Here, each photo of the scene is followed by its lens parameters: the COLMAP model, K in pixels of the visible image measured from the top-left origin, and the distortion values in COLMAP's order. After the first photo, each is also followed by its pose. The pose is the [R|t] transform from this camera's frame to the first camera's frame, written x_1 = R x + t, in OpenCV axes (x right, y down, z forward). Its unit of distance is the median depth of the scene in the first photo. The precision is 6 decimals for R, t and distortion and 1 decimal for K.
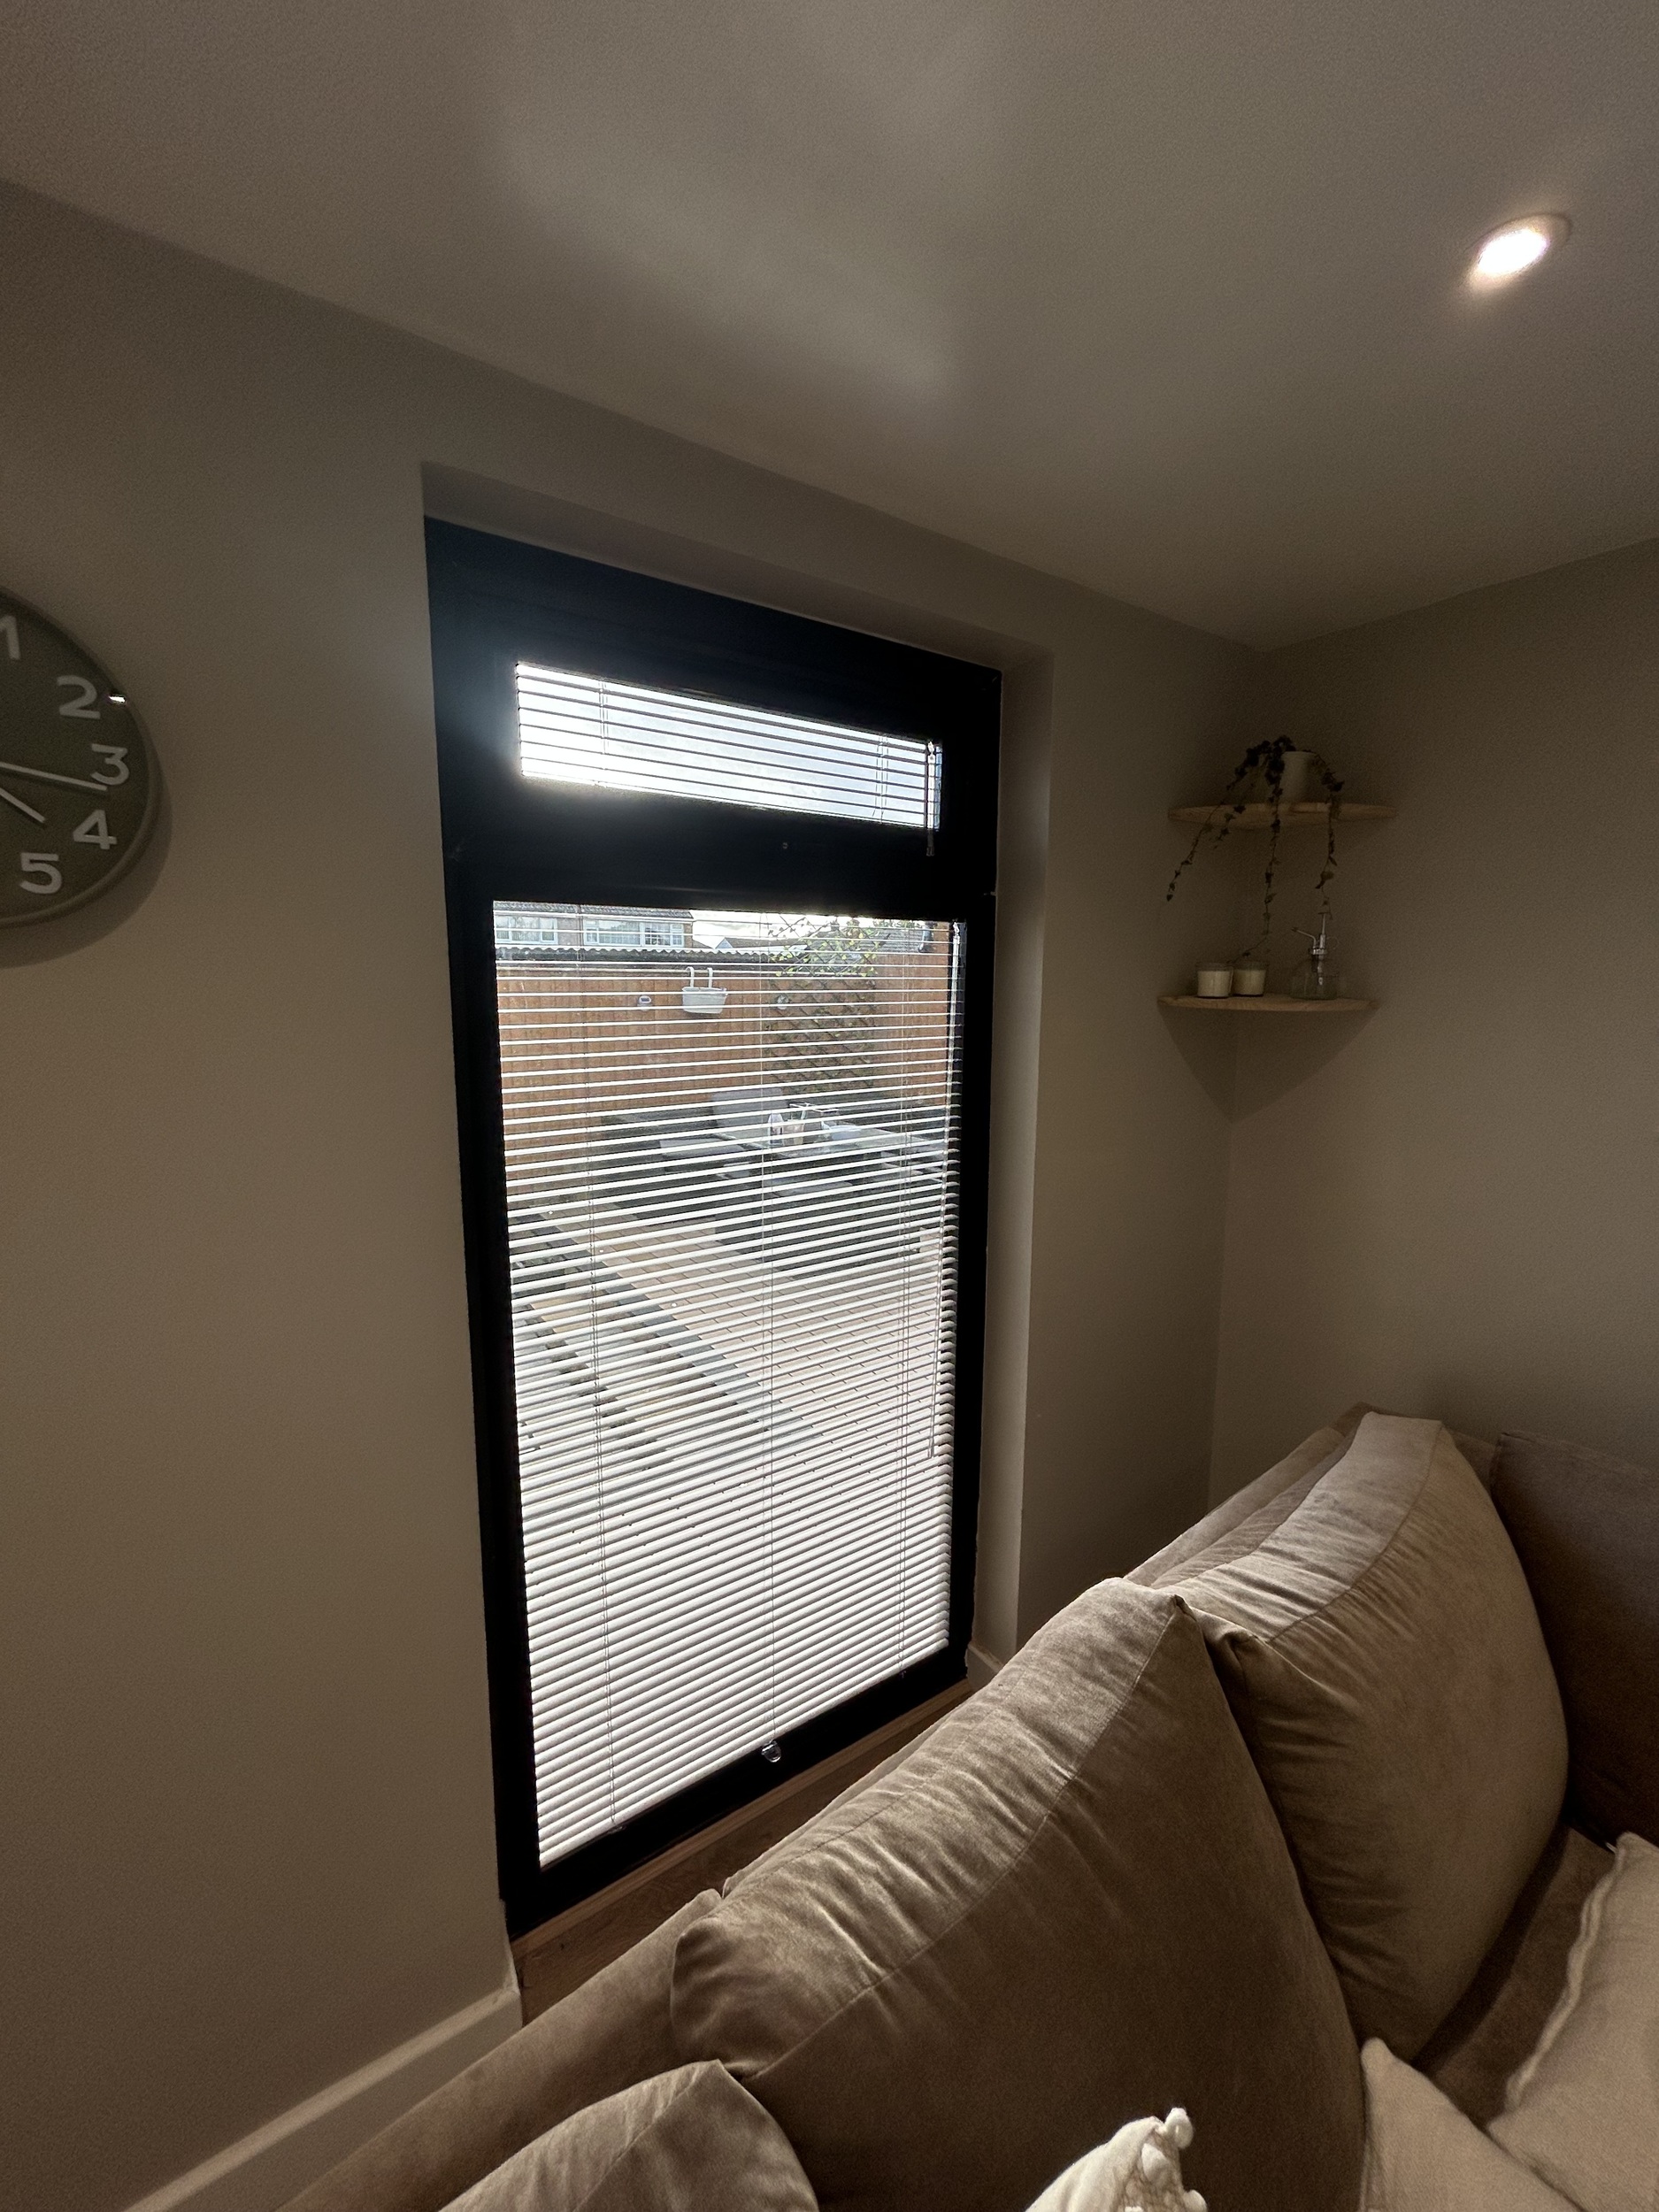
lens RADIAL K [[896.0, 0, 829.5], [0, 896.0, 1106.0], [0, 0, 1]] dist [-0.002866, -0.000356]
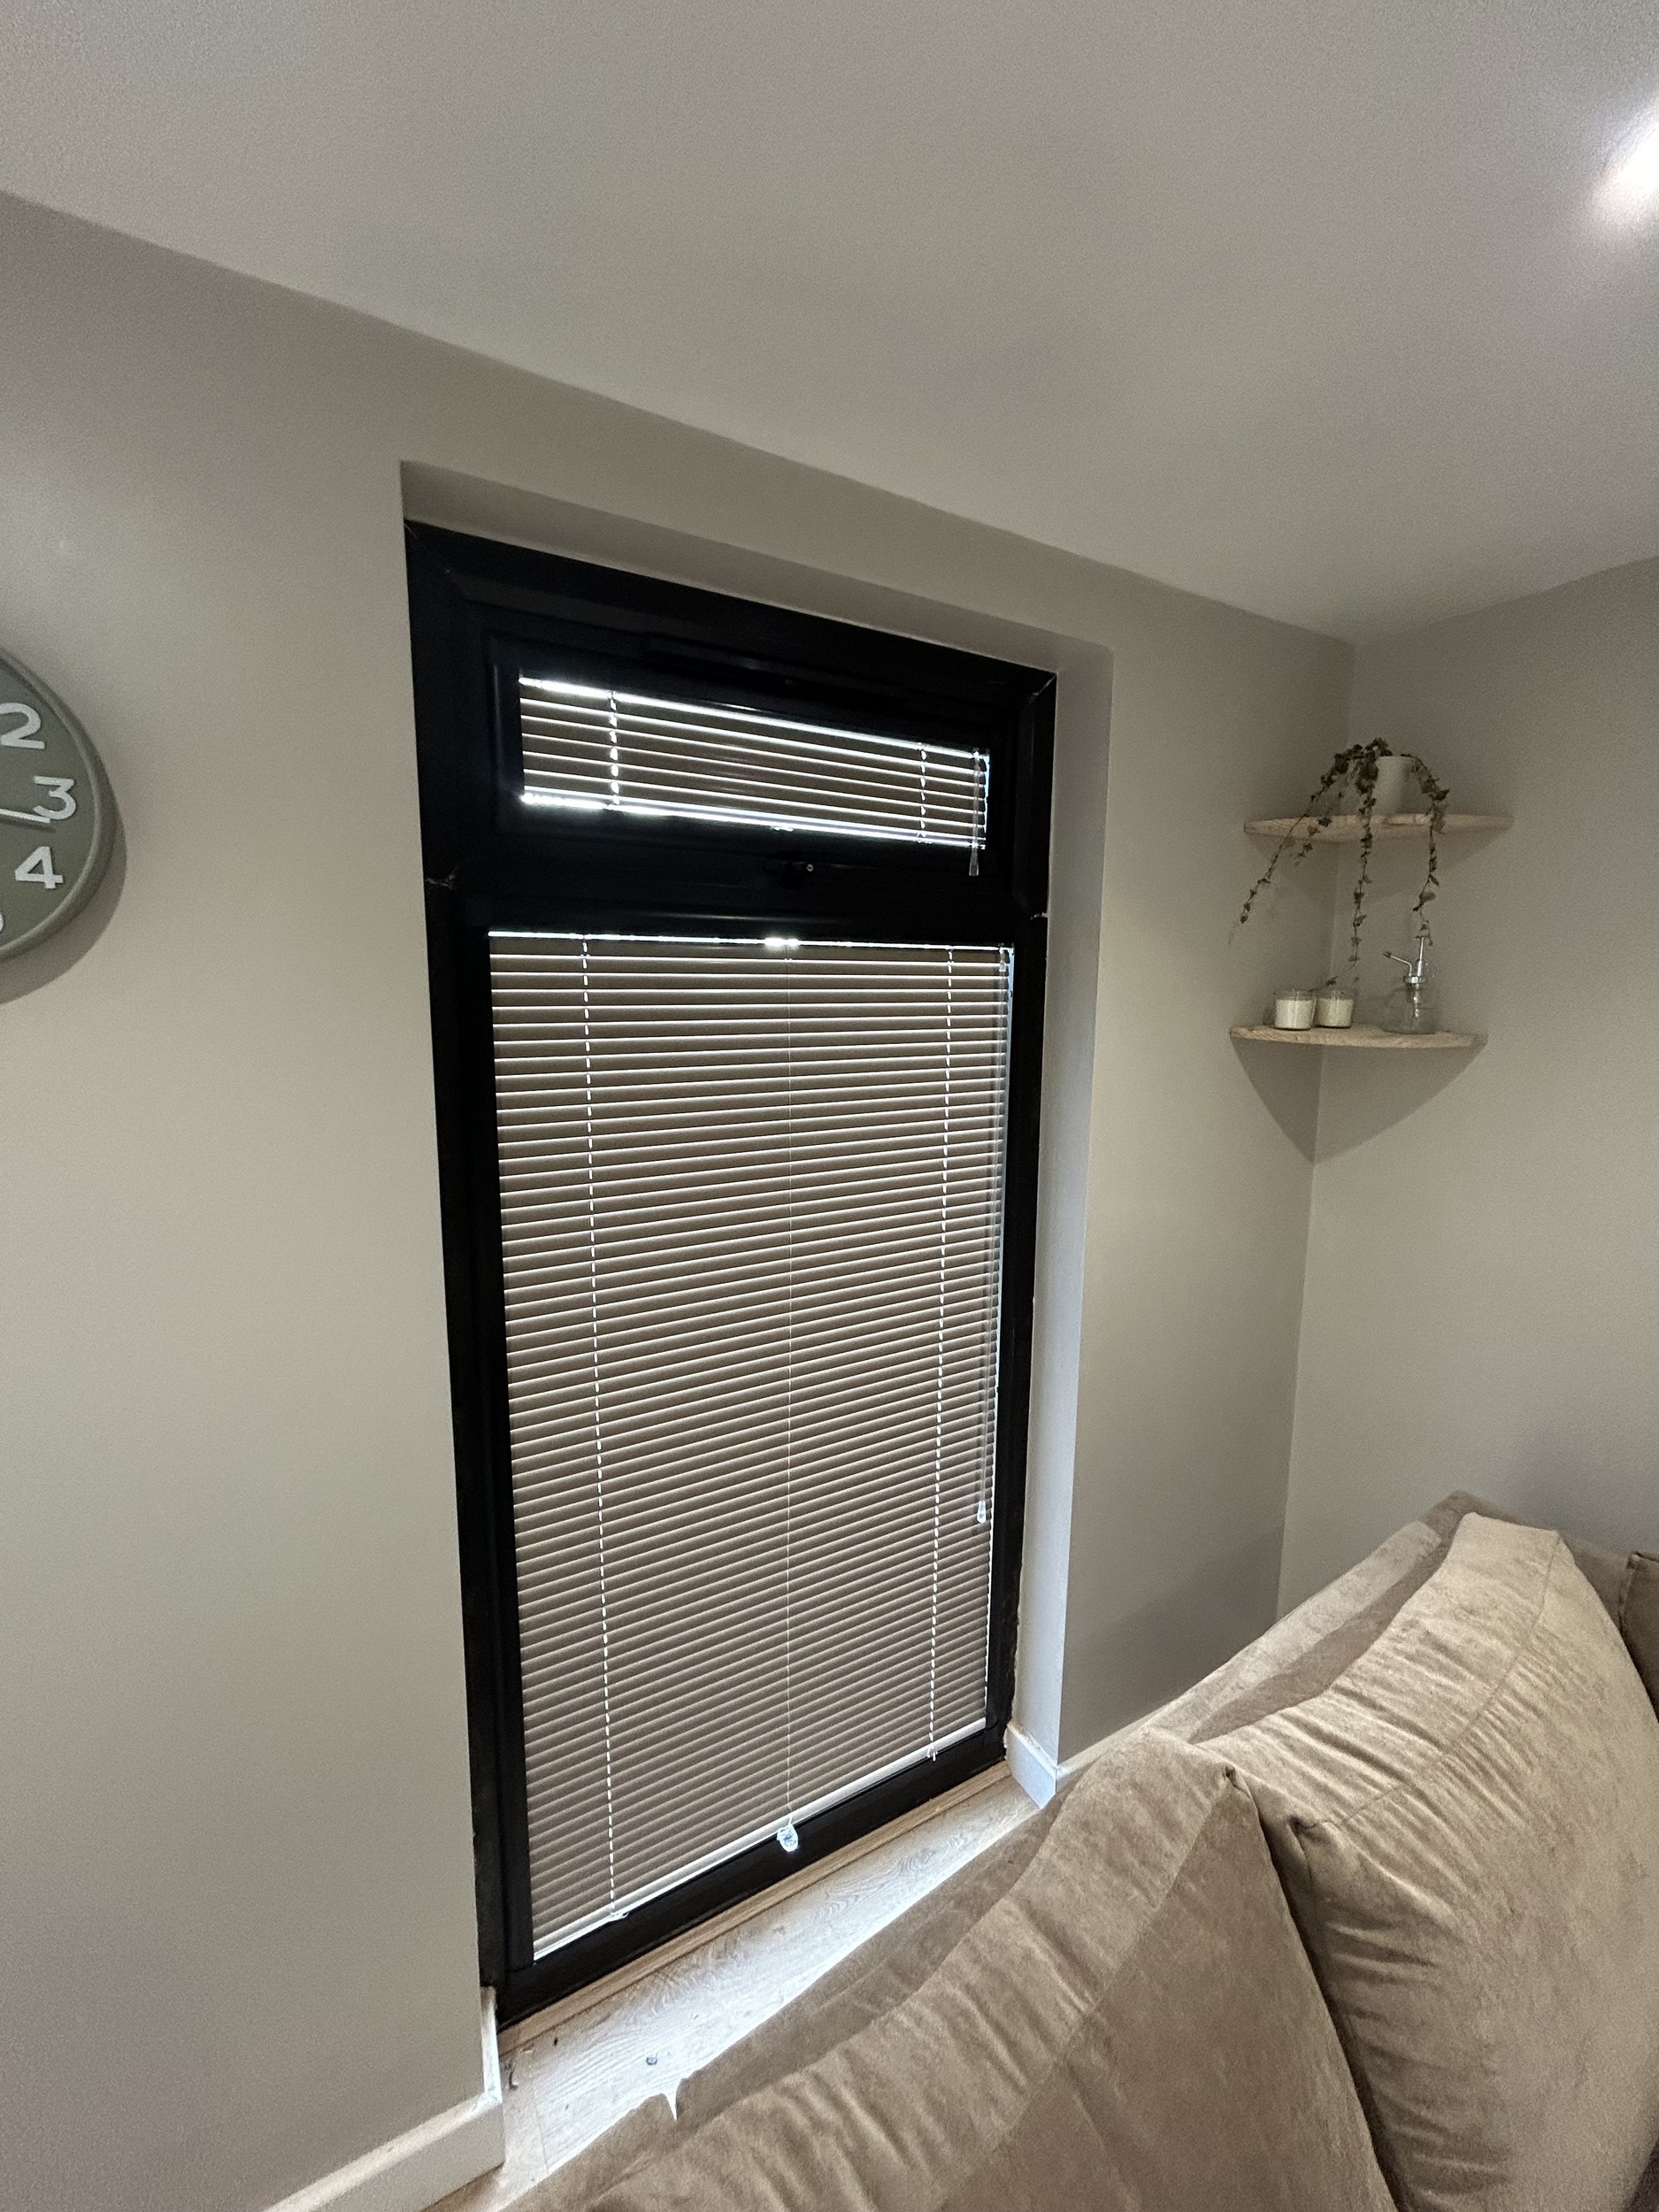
lens RADIAL K [[894.7, 0, 829.5], [0, 894.7, 1106.0], [0, 0, 1]] dist [-0.001488, -0.000235]
pose [[0.996689, 0.015739, -0.079775, 0.071002], [-0.016148, 0.999860, -0.004487, -0.063420], [0.079694, 0.005760, 0.996803, 0.126149]]
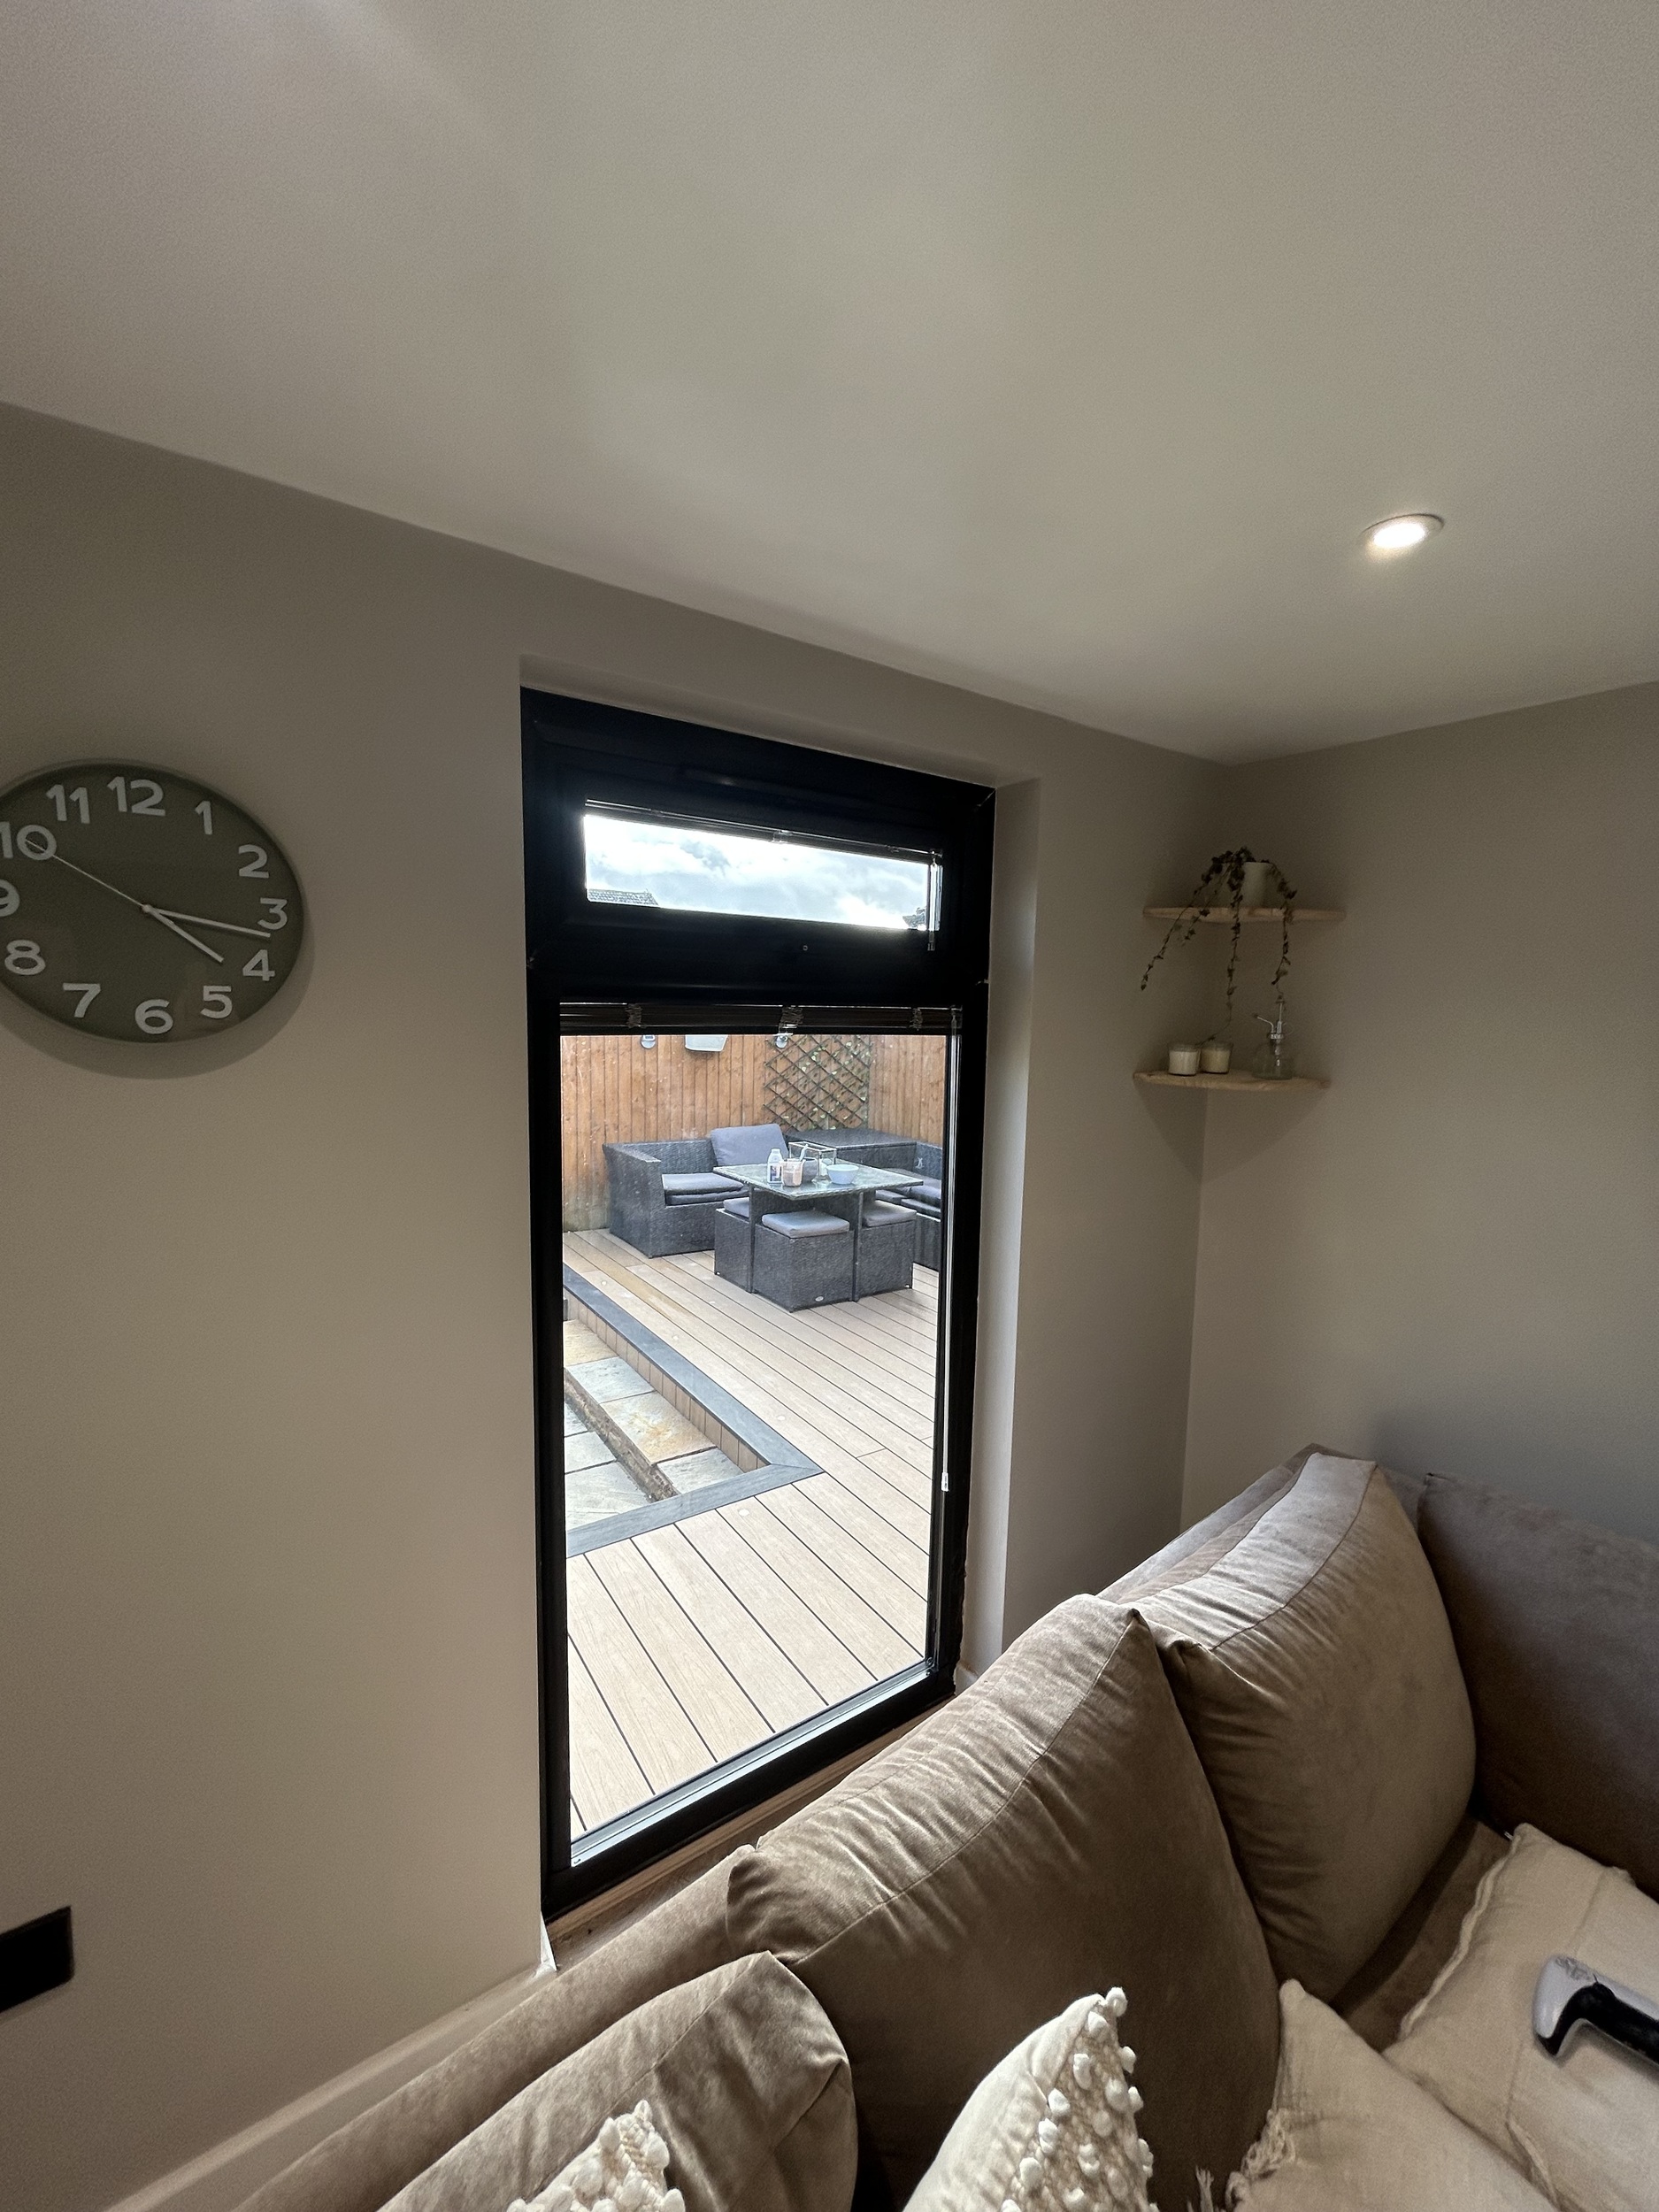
lens RADIAL K [[894.7, 0, 829.5], [0, 894.7, 1106.0], [0, 0, 1]] dist [-0.001488, -0.000235]
pose [[0.999848, 0.015363, 0.008285, -0.039132], [-0.015108, 0.999434, -0.030046, -0.082379], [-0.008742, 0.029917, 0.999514, -0.211892]]
